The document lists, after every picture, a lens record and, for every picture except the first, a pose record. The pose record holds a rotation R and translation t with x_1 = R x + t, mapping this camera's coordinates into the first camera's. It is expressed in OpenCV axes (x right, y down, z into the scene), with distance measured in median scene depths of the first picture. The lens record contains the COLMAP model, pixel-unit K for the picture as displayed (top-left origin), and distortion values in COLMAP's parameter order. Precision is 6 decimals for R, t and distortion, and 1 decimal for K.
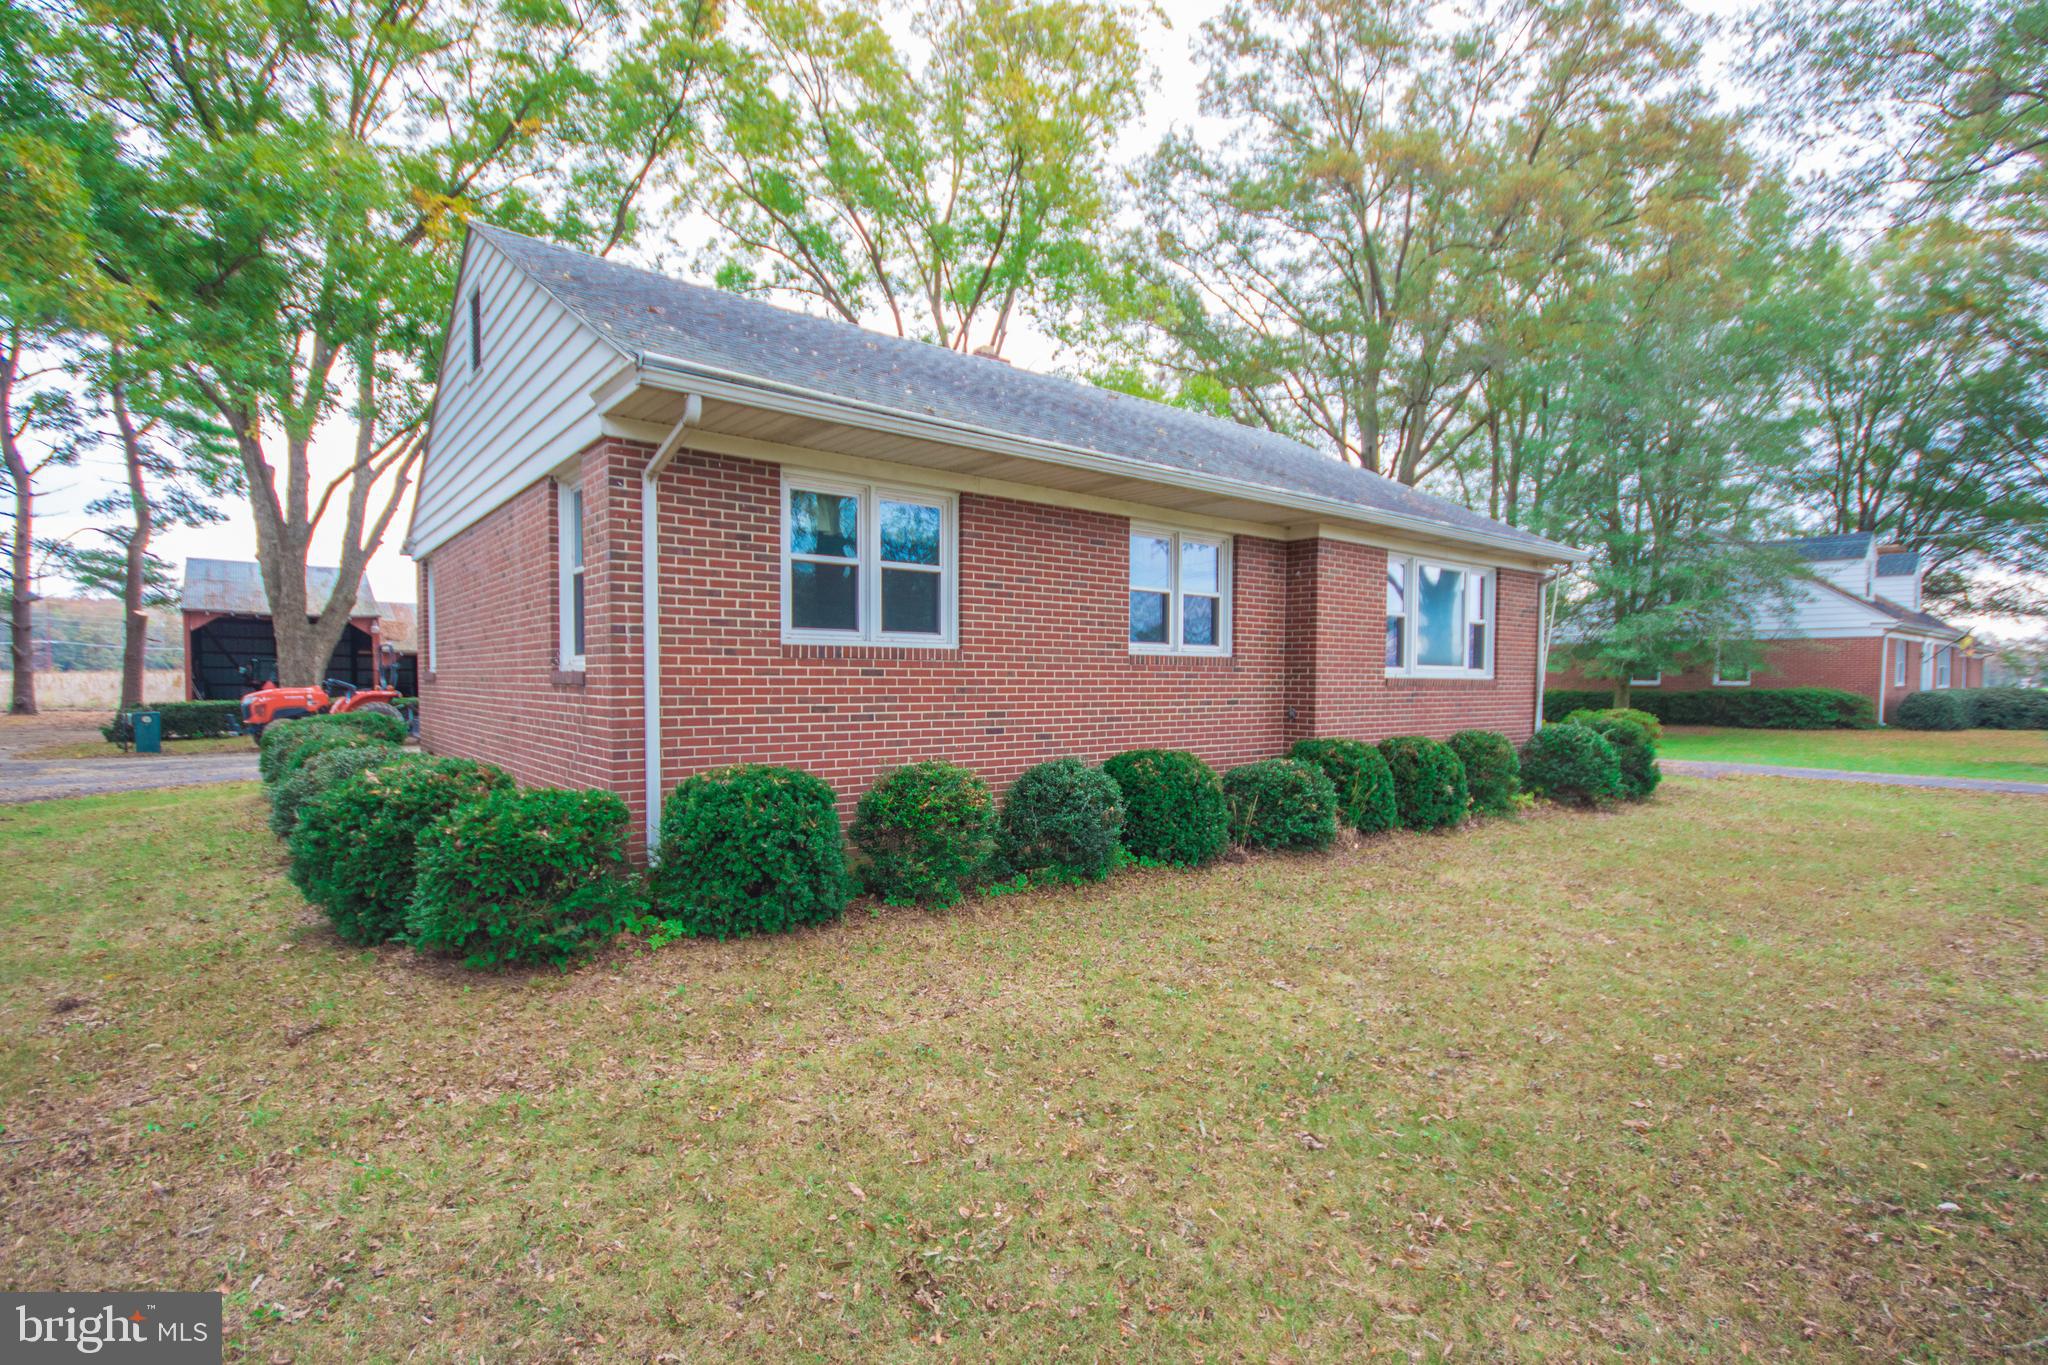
lens RADIAL K [[957.2, 0, 1013.7], [0, 957.2, 720.8], [0, 0, 1]] dist [-0.001246, -0.001554]
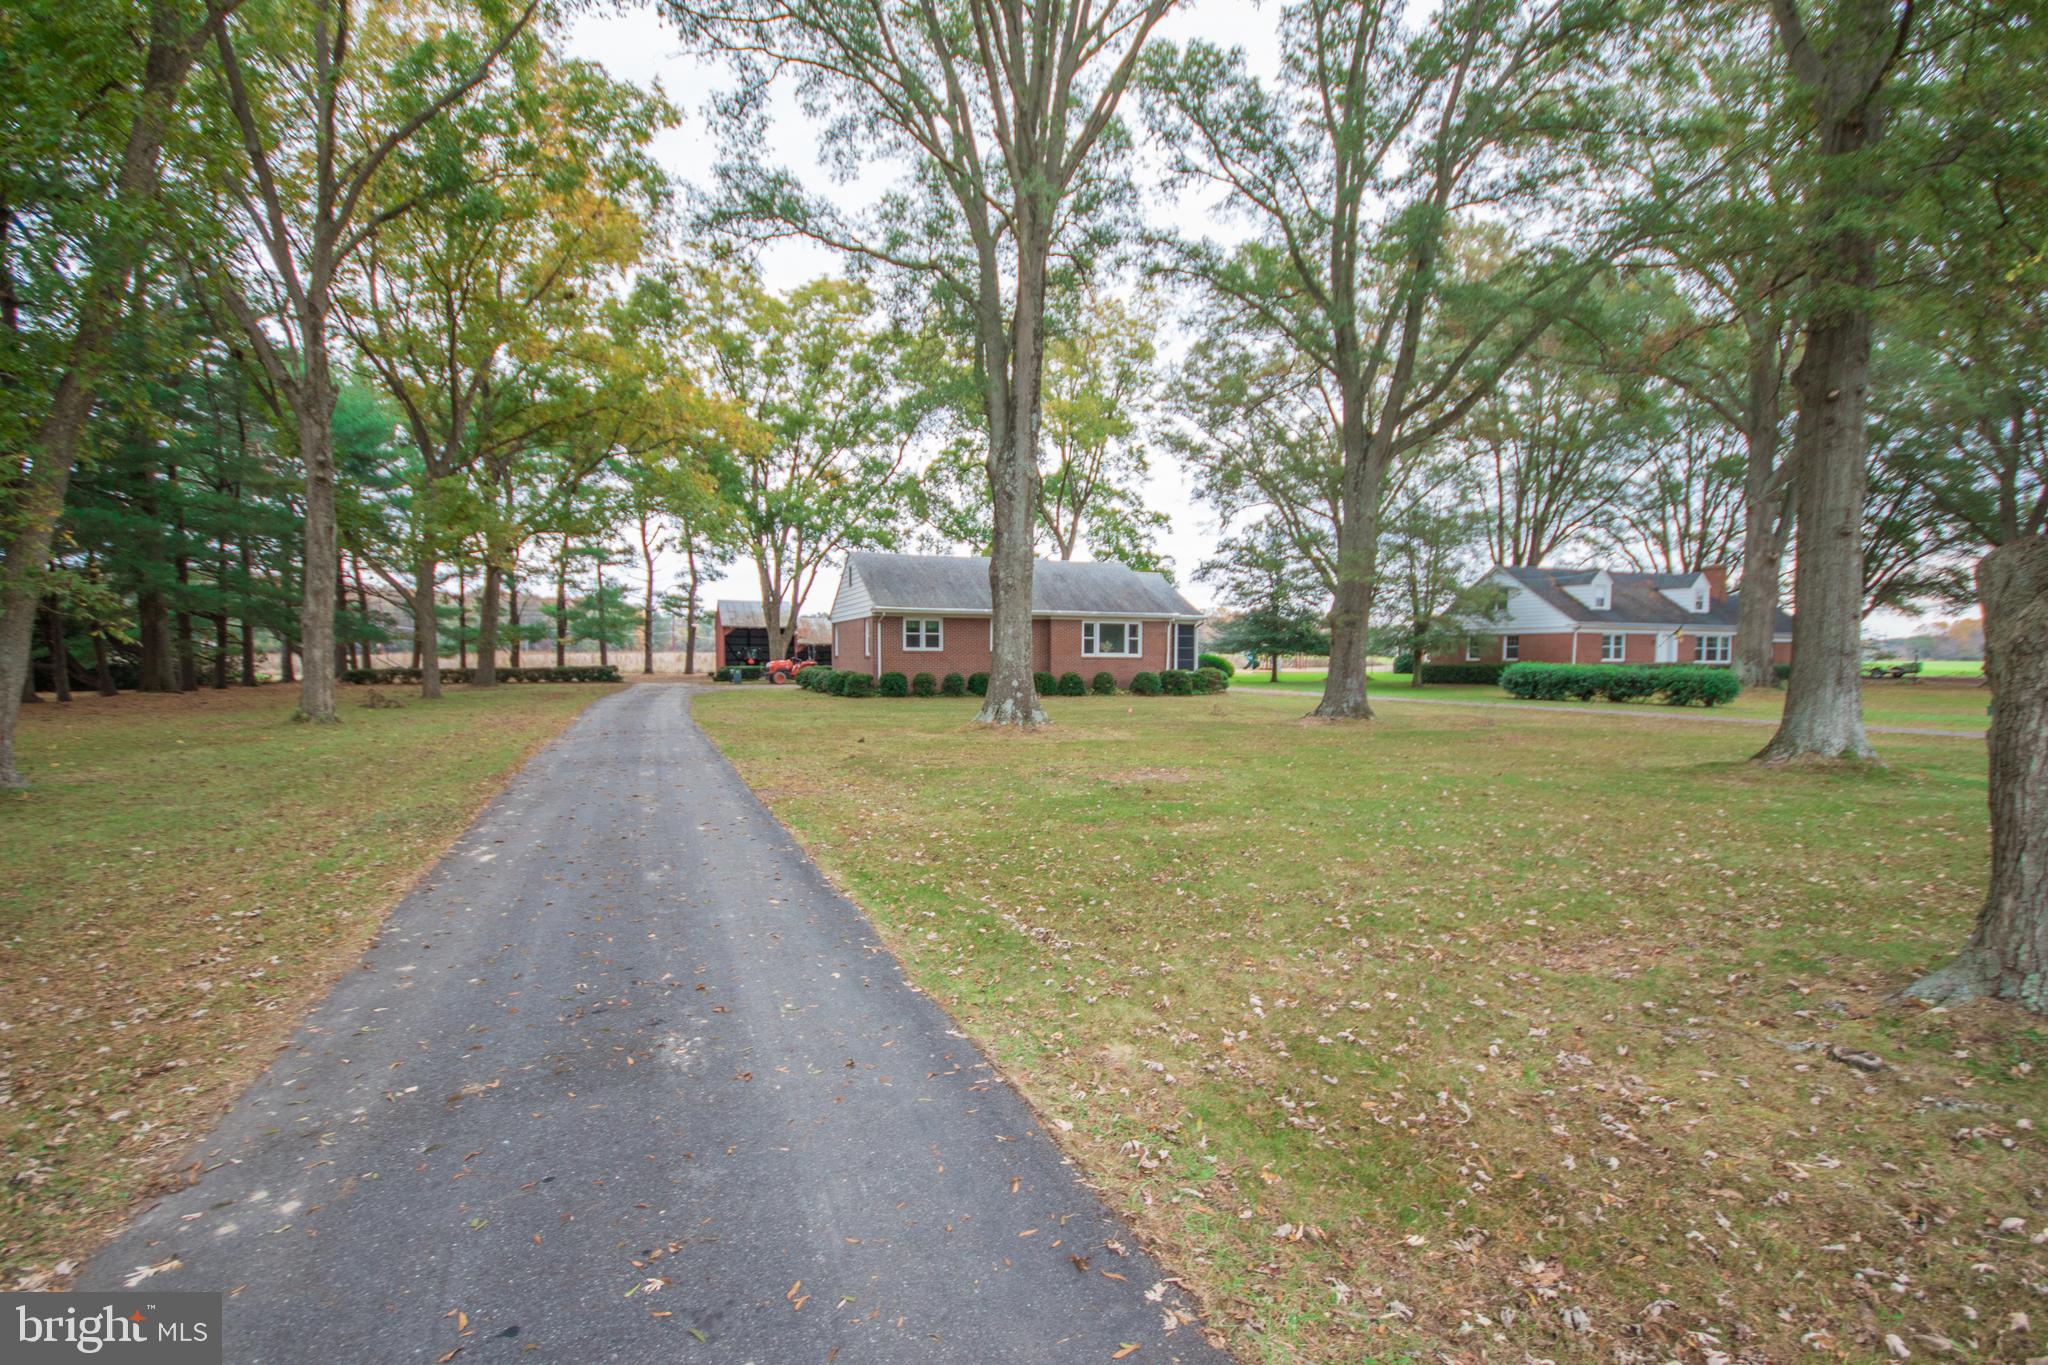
lens RADIAL K [[957.2, 0, 1013.7], [0, 957.2, 720.8], [0, 0, 1]] dist [-0.001246, -0.001554]
pose [[0.951604, 0.021263, -0.306590, 1.422861], [-0.013924, 0.999562, 0.026103, 0.117733], [0.307011, -0.020571, 0.951484, -2.789784]]
